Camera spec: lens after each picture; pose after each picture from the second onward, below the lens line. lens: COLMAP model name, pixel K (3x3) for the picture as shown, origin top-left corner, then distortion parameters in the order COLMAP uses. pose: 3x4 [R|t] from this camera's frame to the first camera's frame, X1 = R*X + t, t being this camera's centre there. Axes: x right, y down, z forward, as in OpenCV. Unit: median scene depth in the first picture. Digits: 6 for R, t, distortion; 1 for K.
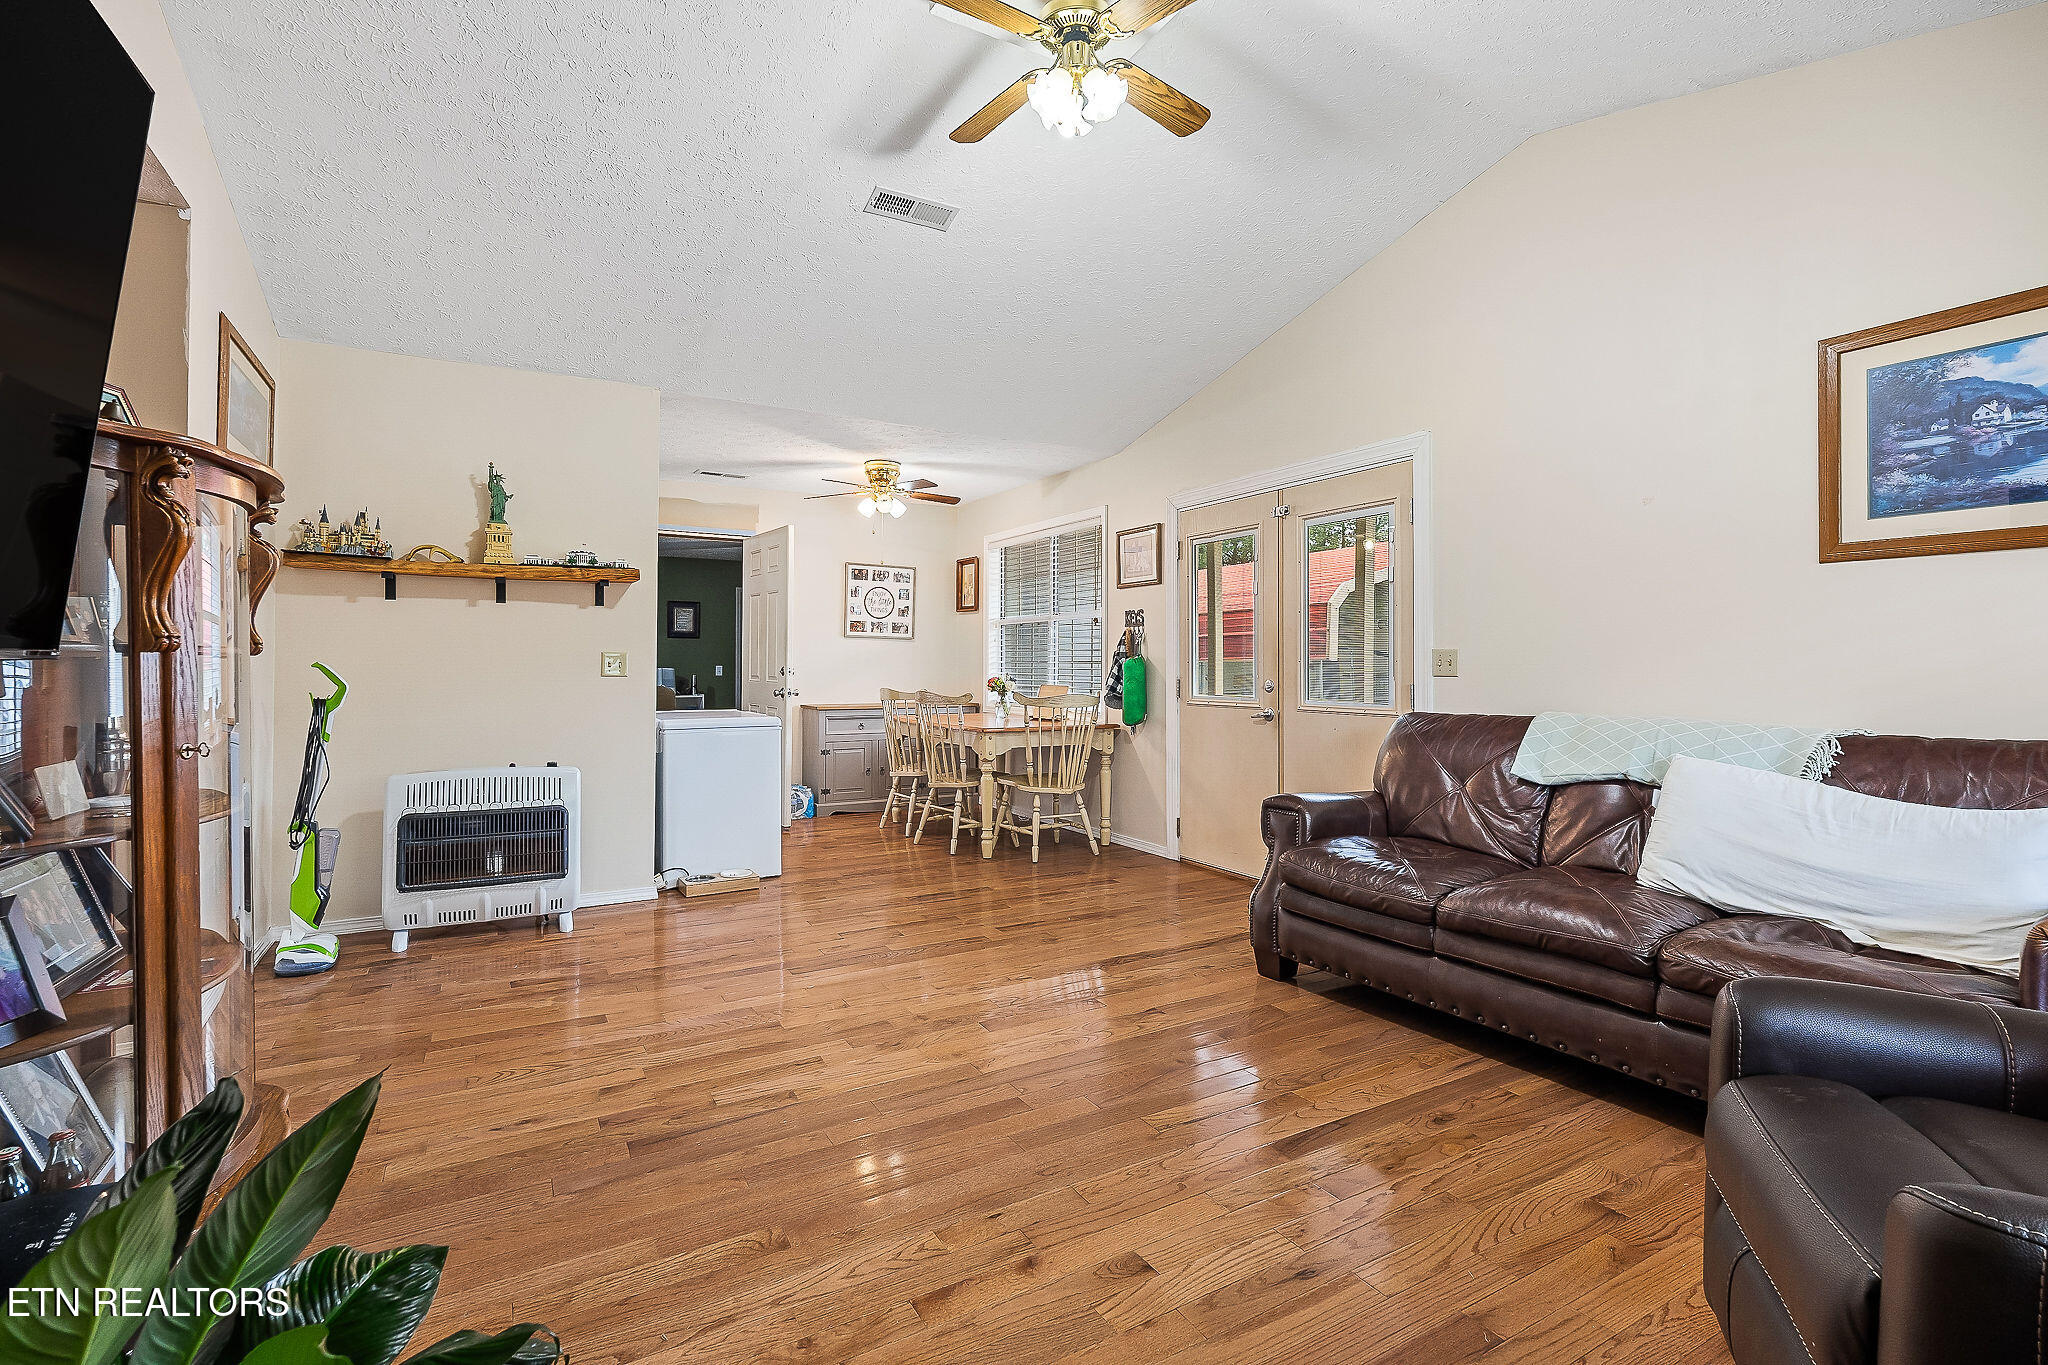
lens RADIAL K [[932.5, 0, 1021.0], [0, 932.5, 670.1], [0, 0, 1]] dist [0.000054, 0.000059]
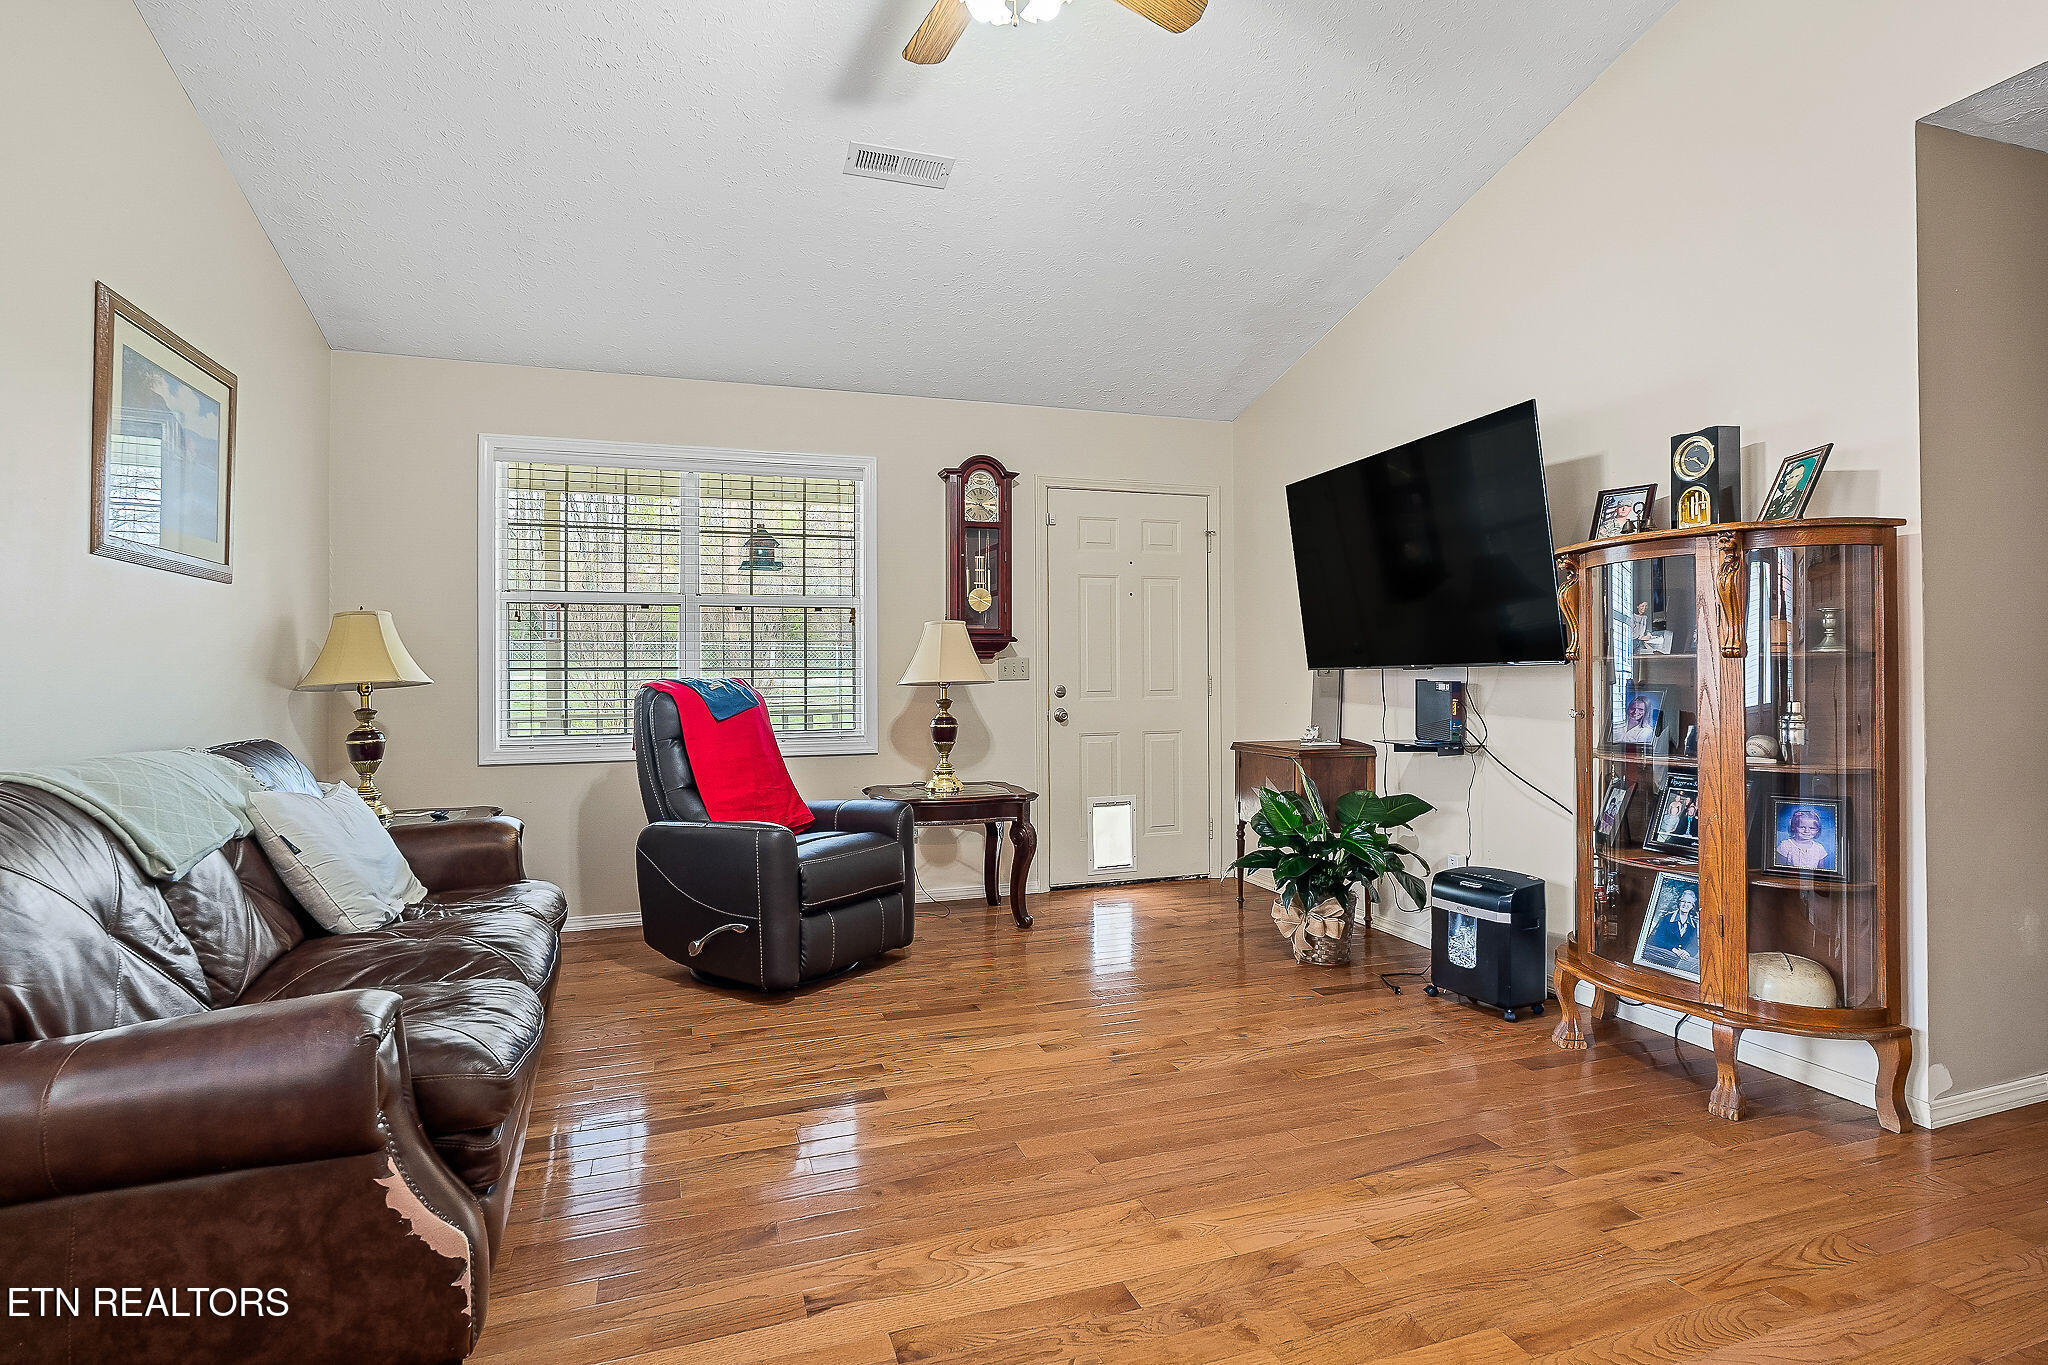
lens RADIAL K [[1023.8, 0, 1024.5], [0, 1023.8, 664.1], [0, 0, 1]] dist [-0.000491, -0.000002]
pose [[-0.984203, 0.010896, 0.176707, -0.101459], [0.010362, 0.999939, -0.003948, -0.006787], [-0.176739, -0.002054, -0.984256, 1.823386]]
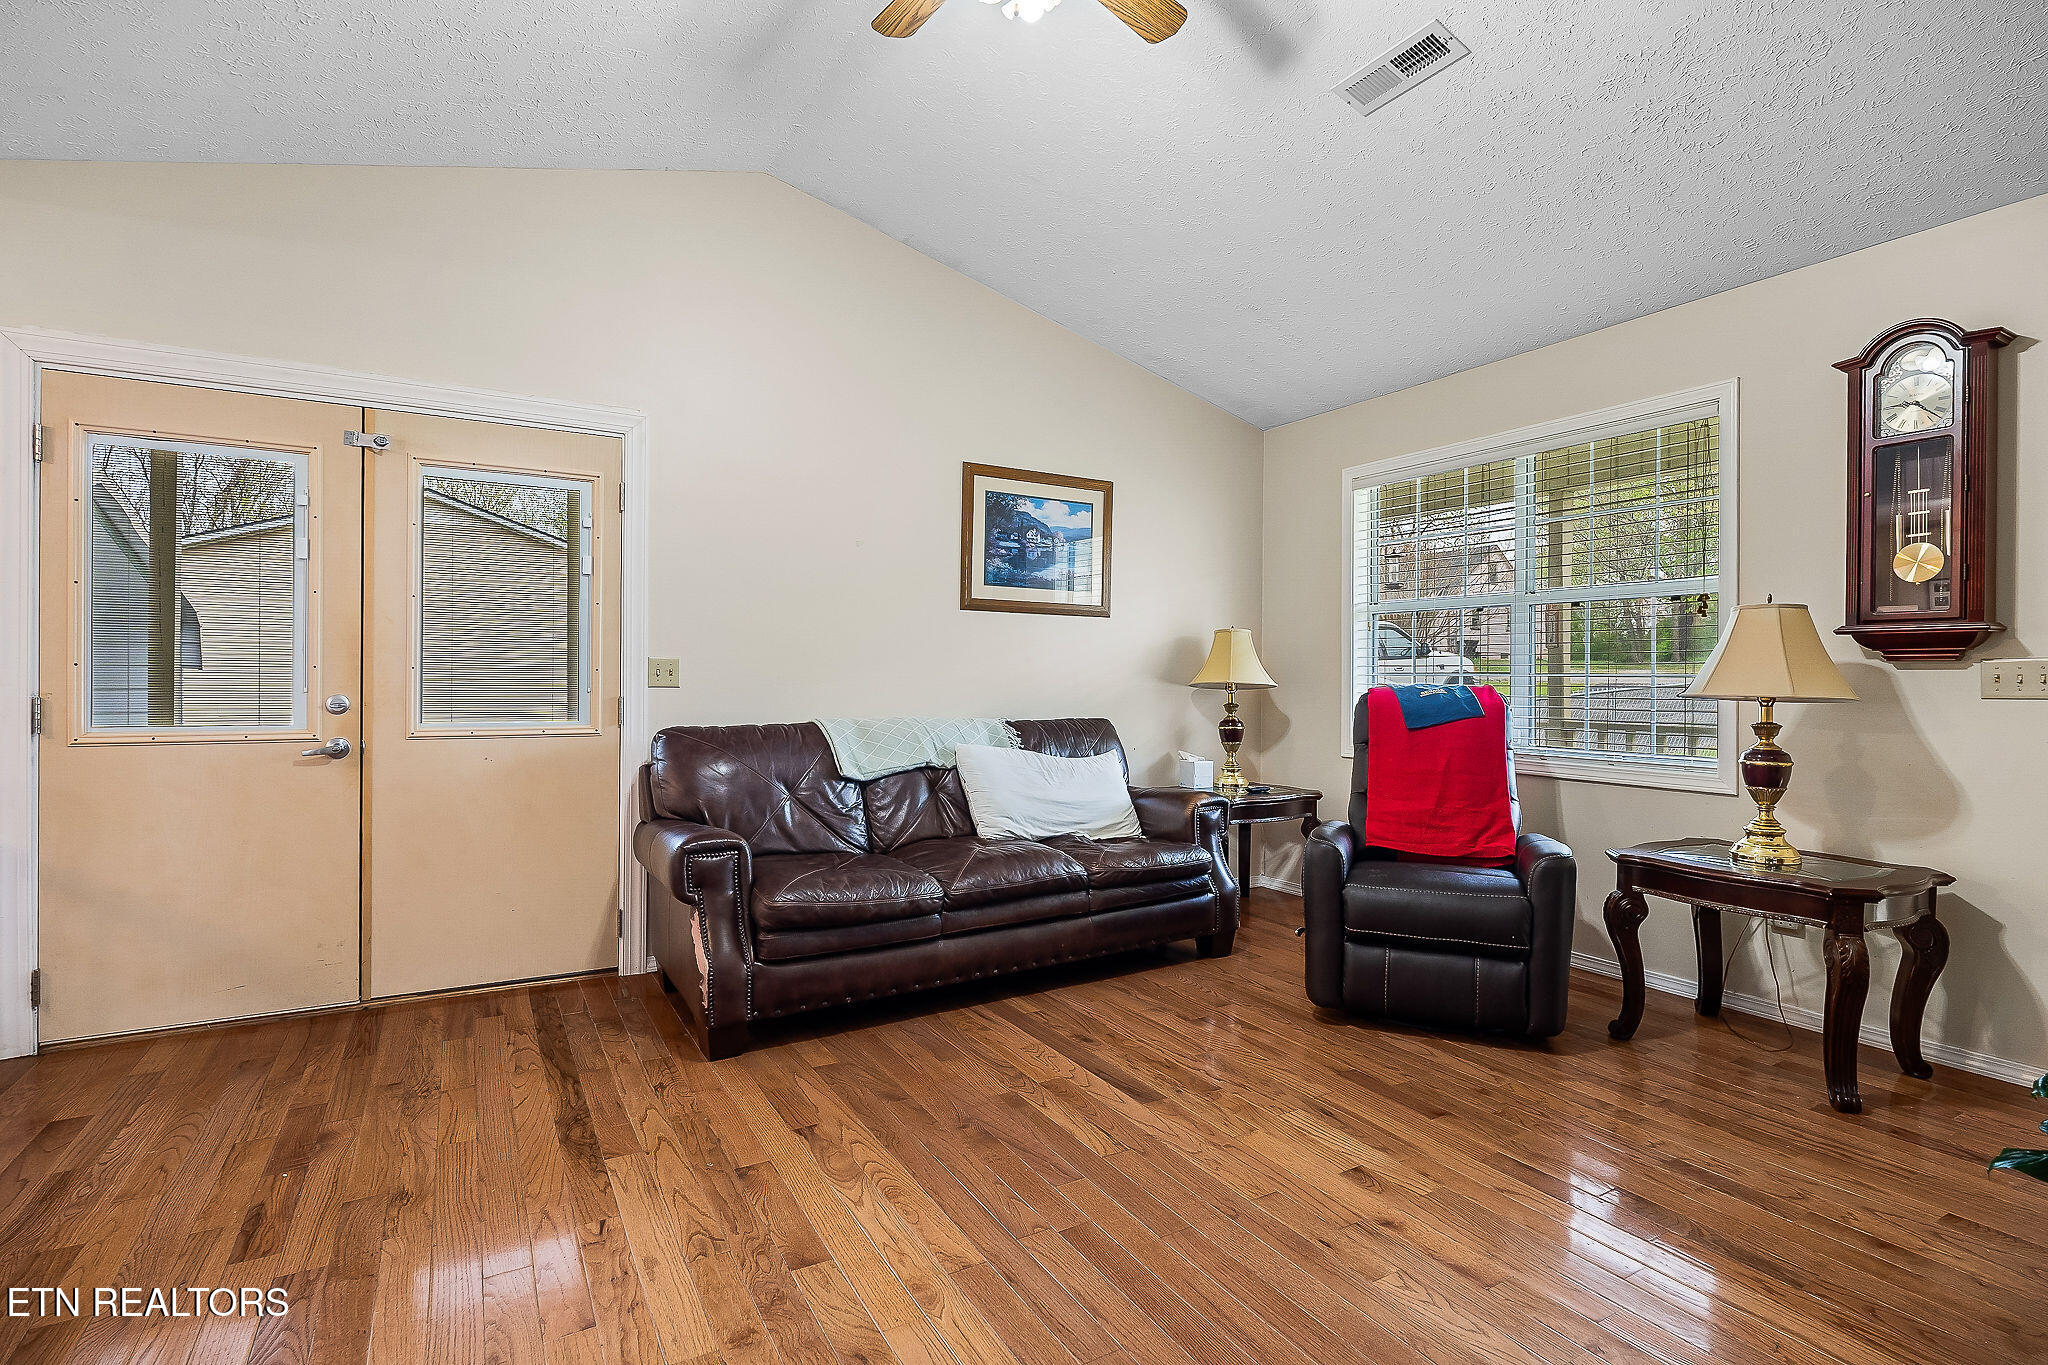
lens RADIAL K [[978.3, 0, 1024.0], [0, 978.3, 682.5], [0, 0, 1]] dist [0.000722, 0.000229]
pose [[-0.013376, -0.003046, 0.999906, -0.761090], [-0.002289, 0.999993, 0.003016, -0.001918], [-0.999908, -0.002249, -0.013383, 0.968614]]
